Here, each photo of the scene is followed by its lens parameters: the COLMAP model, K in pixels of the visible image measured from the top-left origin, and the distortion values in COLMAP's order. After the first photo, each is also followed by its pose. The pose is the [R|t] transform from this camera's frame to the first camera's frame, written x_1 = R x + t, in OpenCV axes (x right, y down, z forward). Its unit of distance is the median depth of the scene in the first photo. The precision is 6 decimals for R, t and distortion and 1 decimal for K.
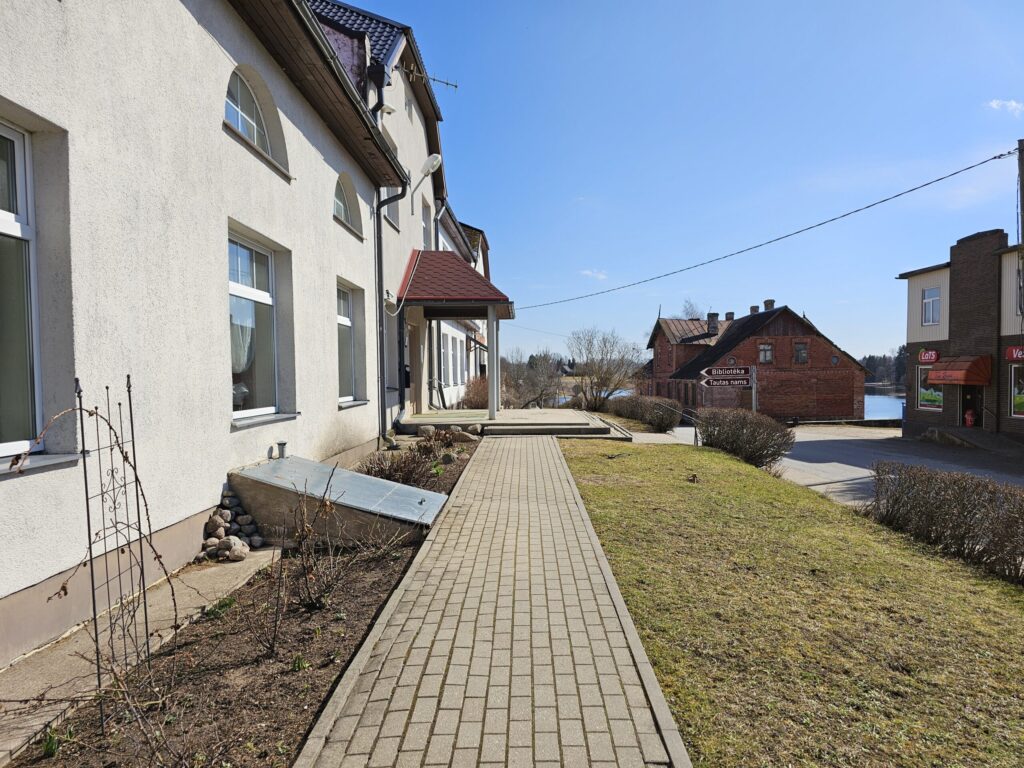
lens RADIAL K [[687.4, 0, 510.7], [0, 687.4, 387.7], [0, 0, 1]] dist [0.038677, -0.001095]
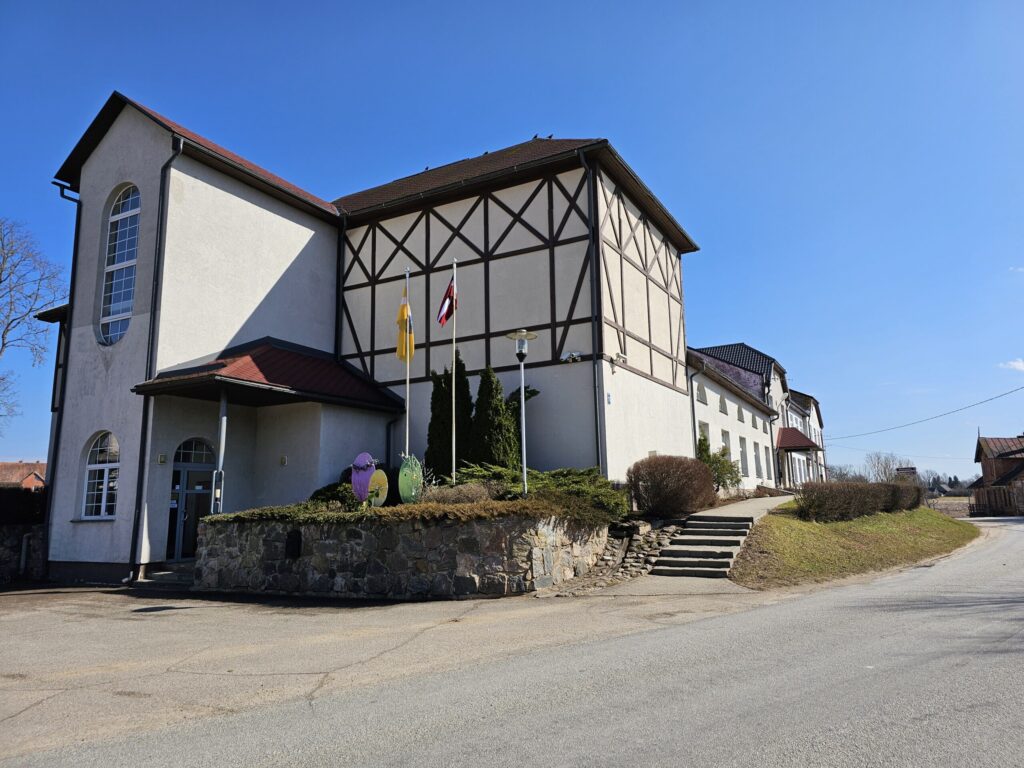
lens RADIAL K [[687.4, 0, 511.3], [0, 687.4, 381.2], [0, 0, 1]] dist [0.038677, -0.001095]
pose [[0.887995, -0.085308, -0.451870, 0.090320], [0.000042, 0.982657, -0.185432, 0.067316], [0.459852, 0.164644, 0.872599, -1.021198]]
